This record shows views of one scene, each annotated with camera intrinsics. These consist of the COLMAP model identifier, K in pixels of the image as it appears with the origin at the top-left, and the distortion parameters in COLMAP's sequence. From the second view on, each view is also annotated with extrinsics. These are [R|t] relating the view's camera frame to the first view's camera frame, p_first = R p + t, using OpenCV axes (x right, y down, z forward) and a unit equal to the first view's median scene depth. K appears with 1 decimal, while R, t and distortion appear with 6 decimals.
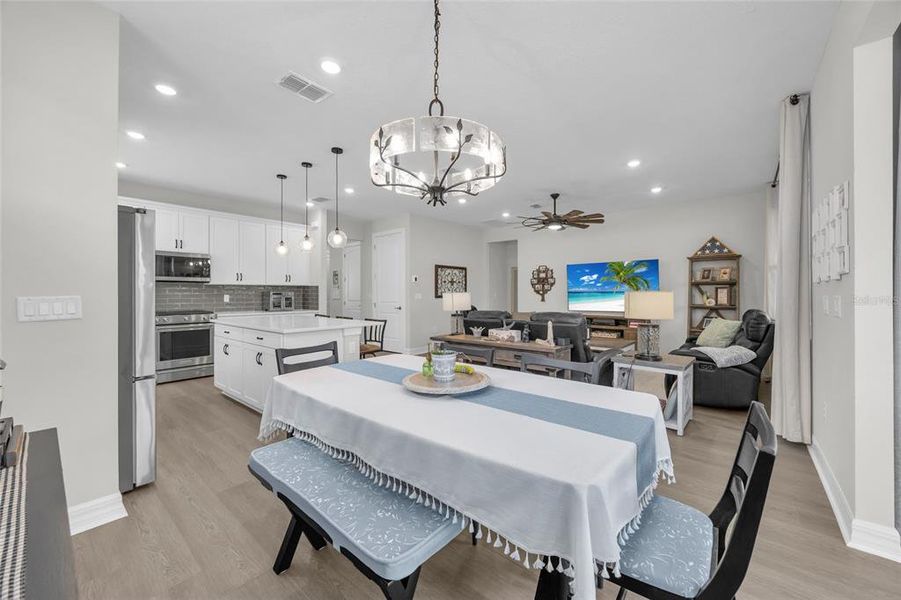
lens RADIAL K [[349.1, 0, 454.6], [0, 349.1, 293.5], [0, 0, 1]] dist [0.000257, -0.000157]
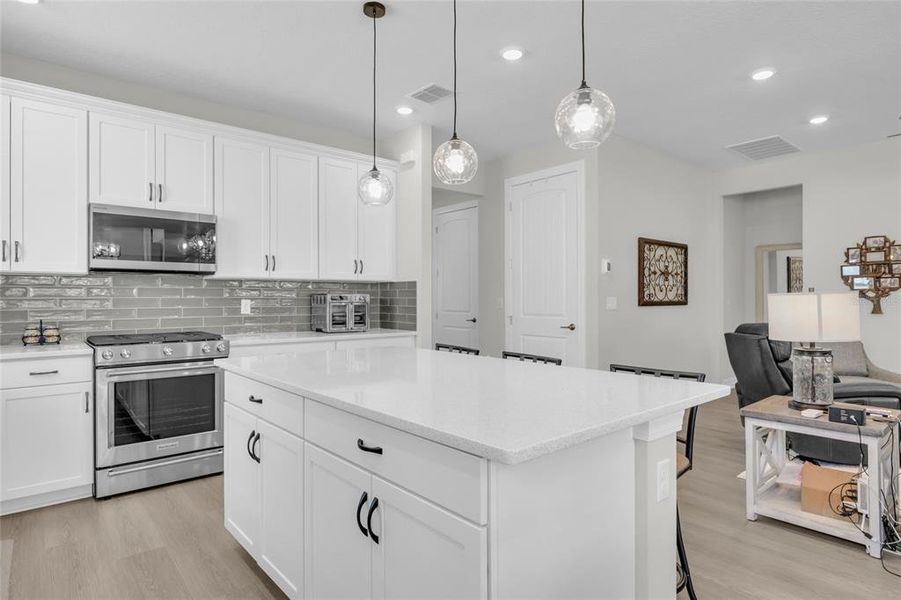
lens RADIAL K [[496.1, 0, 454.8], [0, 496.1, 299.5], [0, 0, 1]] dist [-0.005734, -0.000882]
pose [[0.986516, -0.001221, -0.163659, -0.239534], [0.001377, 0.999999, 0.000842, 0.003263], [0.163658, -0.001056, 0.986517, 0.345396]]
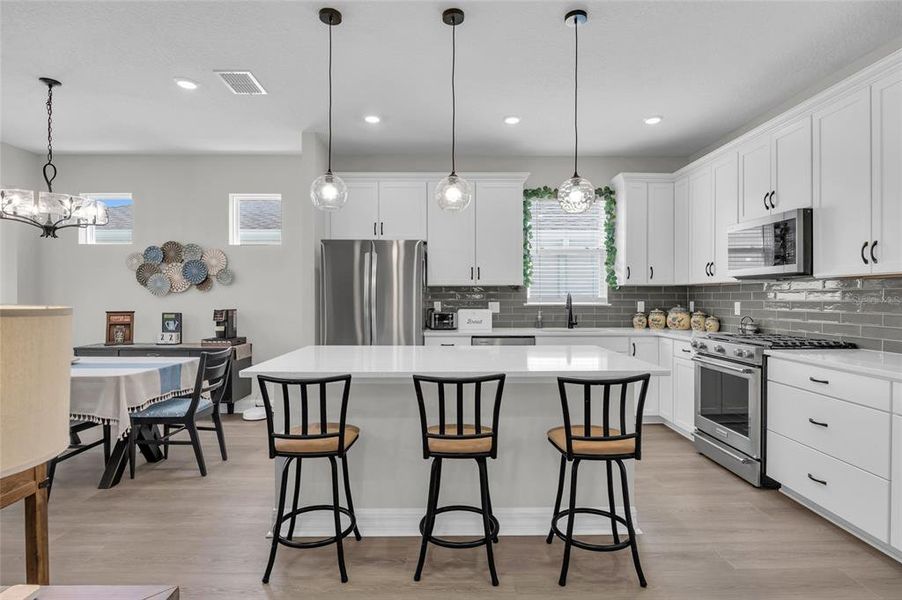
lens RADIAL K [[463.6, 0, 454.9], [0, 463.6, 300.1], [0, 0, 1]] dist [-0.011163, -0.000194]
pose [[-0.758719, 0.004315, -0.651404, -0.022500], [-0.000015, 0.999978, 0.006641, -0.003648], [0.651419, 0.005049, -0.758702, 1.025515]]
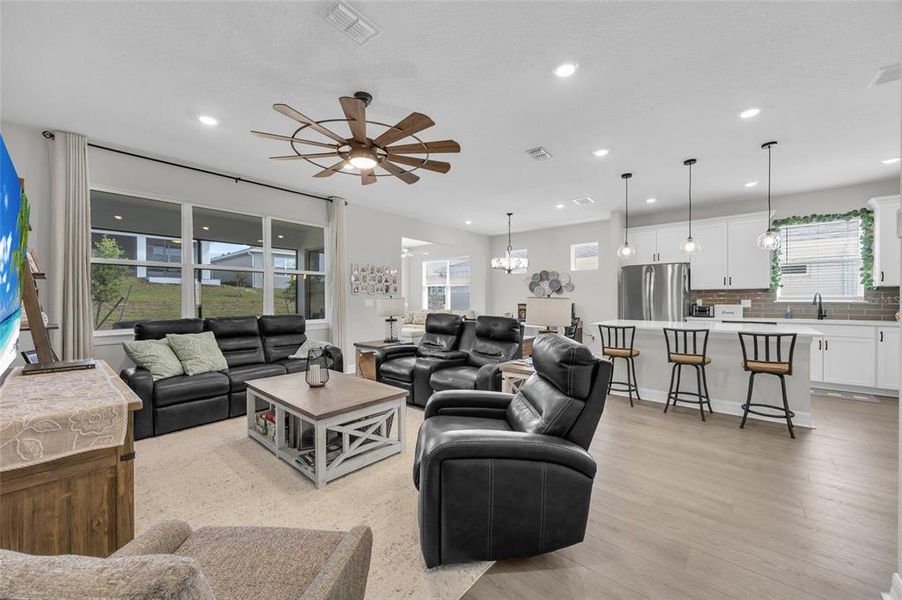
lens RADIAL K [[346.2, 0, 453.1], [0, 346.2, 299.9], [0, 0, 1]] dist [-0.003361, -0.000188]
pose [[-0.999866, 0.002386, 0.016214, 0.143528], [0.002458, 0.999987, 0.004383, -0.000058], [-0.016203, 0.004422, -0.999859, 1.368207]]
